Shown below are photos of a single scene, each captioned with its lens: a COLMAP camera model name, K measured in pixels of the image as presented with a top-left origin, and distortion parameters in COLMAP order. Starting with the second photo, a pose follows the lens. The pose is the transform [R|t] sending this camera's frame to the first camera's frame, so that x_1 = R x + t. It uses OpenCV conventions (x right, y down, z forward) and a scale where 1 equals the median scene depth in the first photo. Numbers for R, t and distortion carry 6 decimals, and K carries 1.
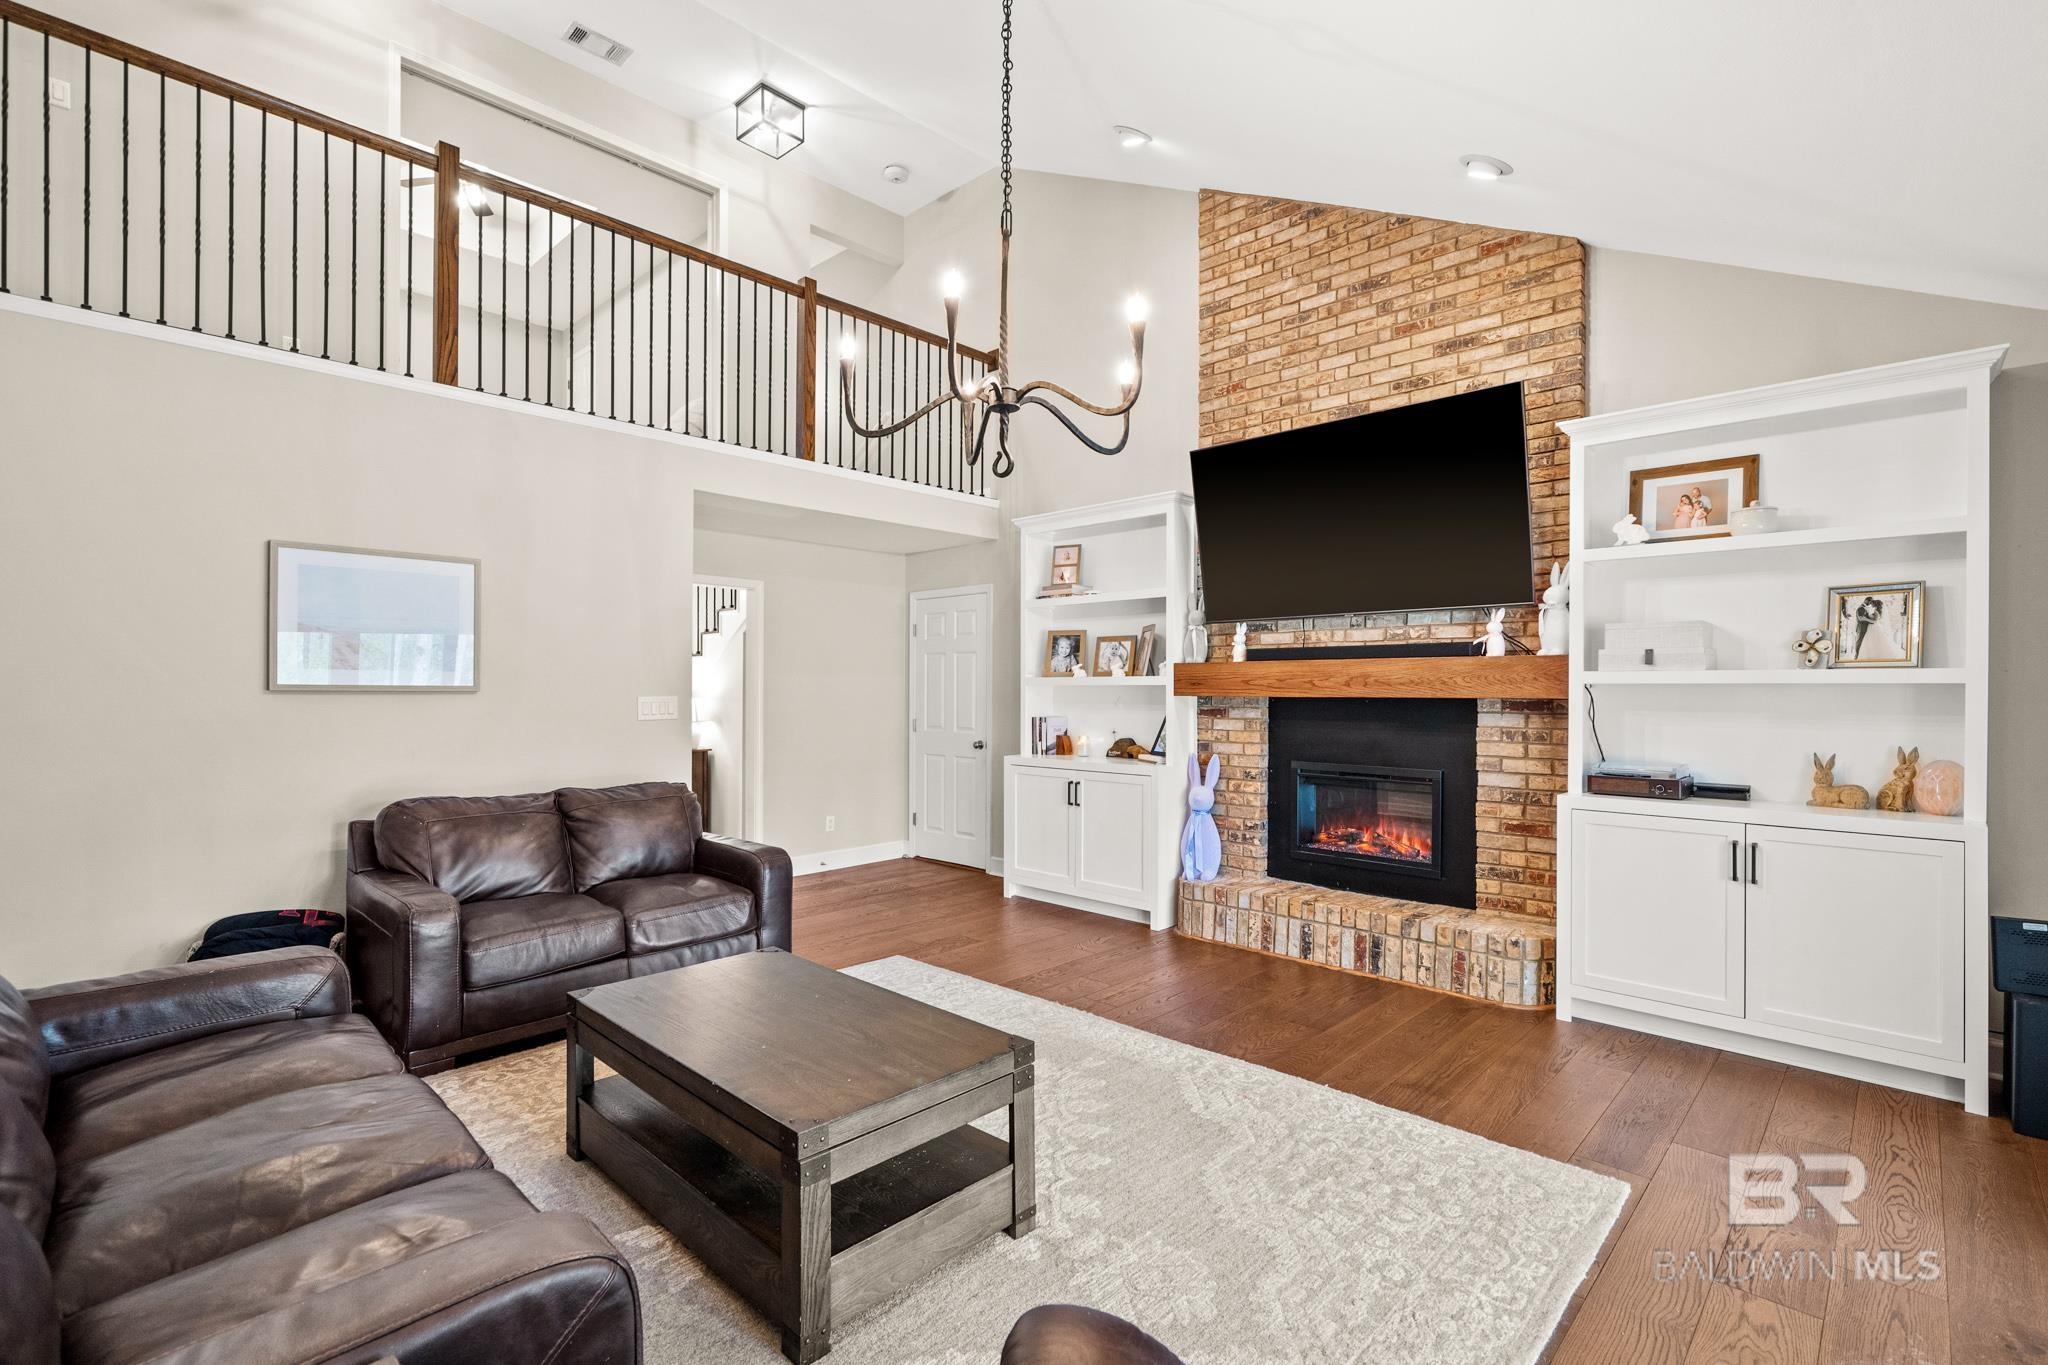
lens RADIAL K [[923.7, 0, 1027.7], [0, 923.7, 684.6], [0, 0, 1]] dist [-0.001061, 0.000699]
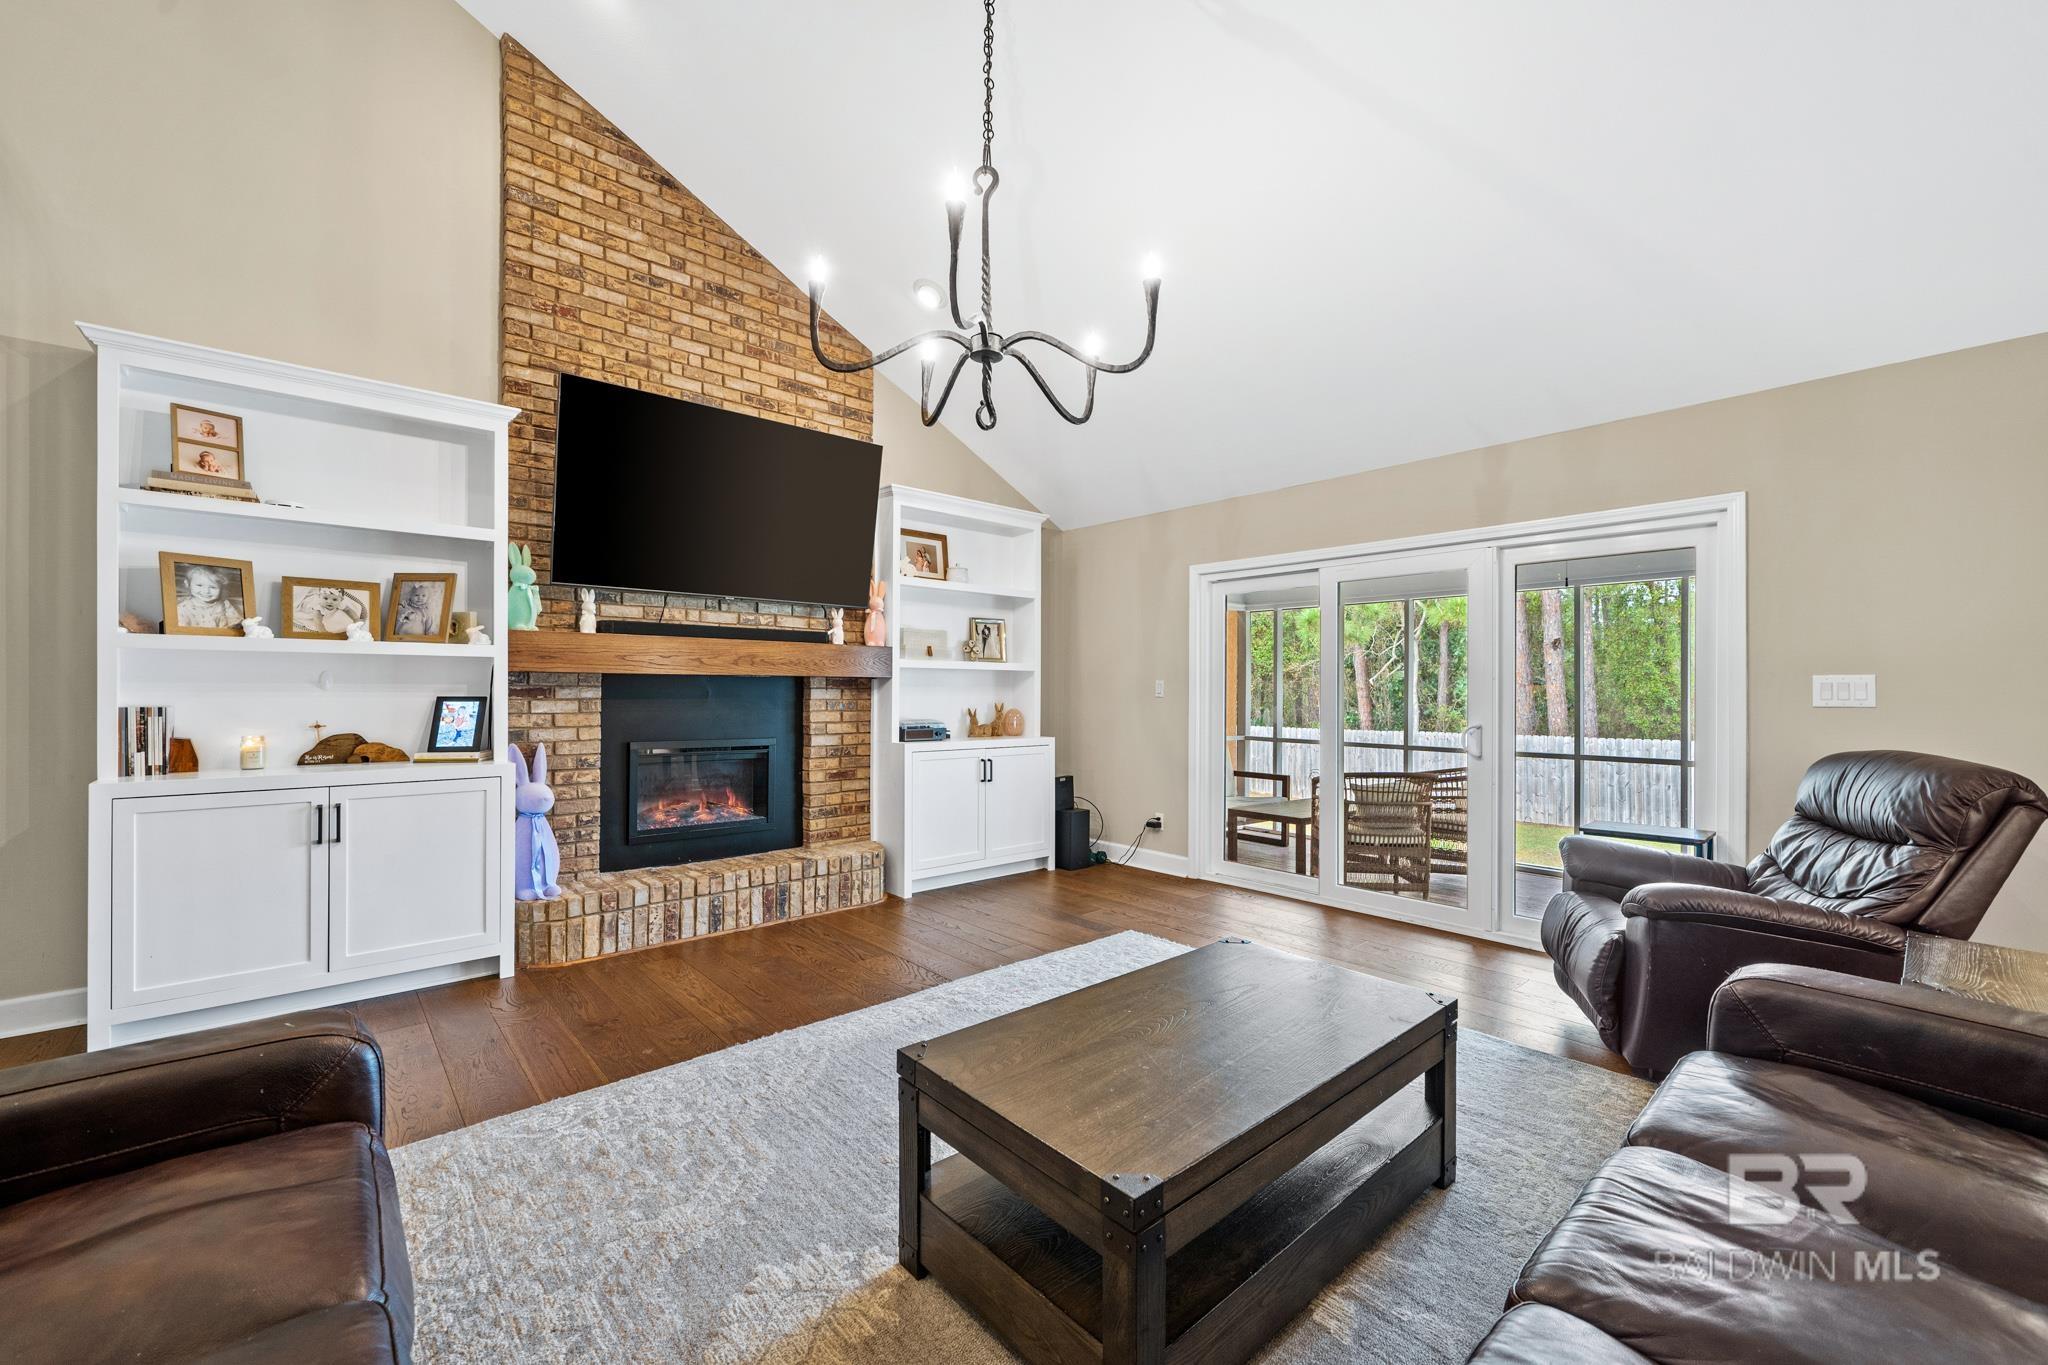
lens RADIAL K [[809.2, 0, 1026.0], [0, 809.2, 685.7], [0, 0, 1]] dist [-0.005381, 0.000462]
pose [[0.082377, 0.002171, 0.996599, -0.503862], [-0.010669, 0.999942, -0.001296, 0.021397], [-0.996544, -0.010526, 0.082395, 0.531946]]
